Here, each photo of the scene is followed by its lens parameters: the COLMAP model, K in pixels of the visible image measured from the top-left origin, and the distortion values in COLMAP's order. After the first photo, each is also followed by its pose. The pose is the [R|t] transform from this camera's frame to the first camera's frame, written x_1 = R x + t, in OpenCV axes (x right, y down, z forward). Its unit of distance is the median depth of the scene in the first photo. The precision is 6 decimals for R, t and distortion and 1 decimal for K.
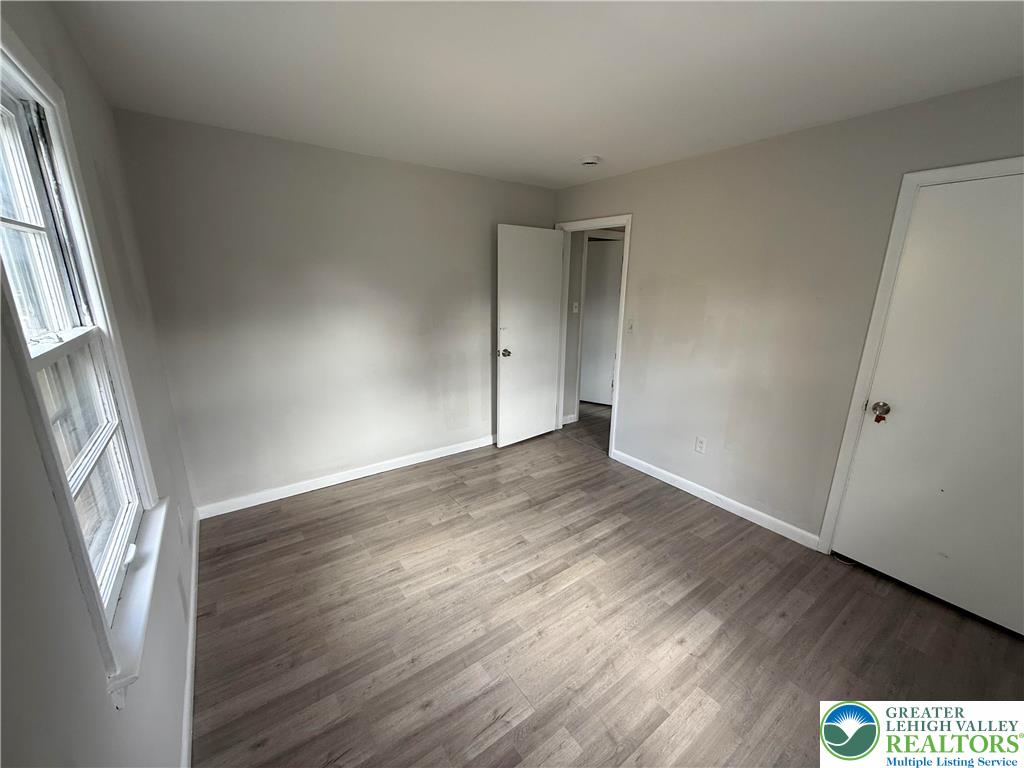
lens RADIAL K [[407.4, 0, 510.6], [0, 407.4, 383.1], [0, 0, 1]] dist [-0.001096, 0.000135]
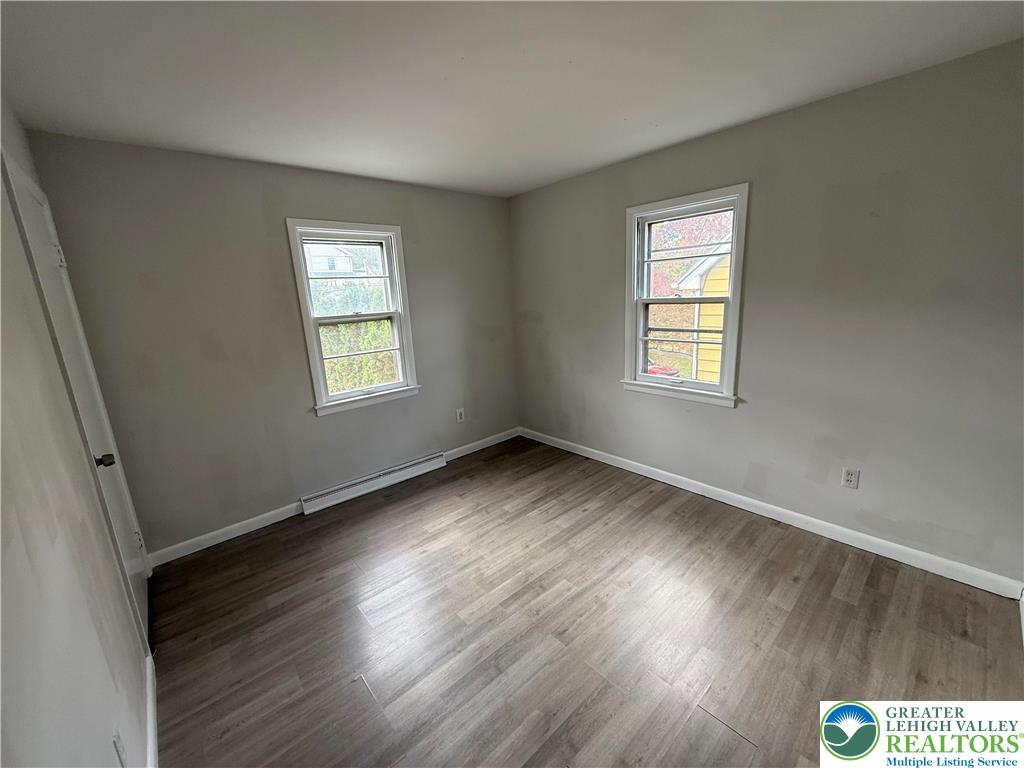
lens RADIAL K [[407.4, 0, 510.6], [0, 407.4, 383.1], [0, 0, 1]] dist [-0.001096, 0.000135]
pose [[-0.994195, 0.060504, -0.088973, 0.193141], [0.012825, 0.887661, 0.460318, -0.430385], [0.106829, 0.456505, -0.883284, 1.750830]]
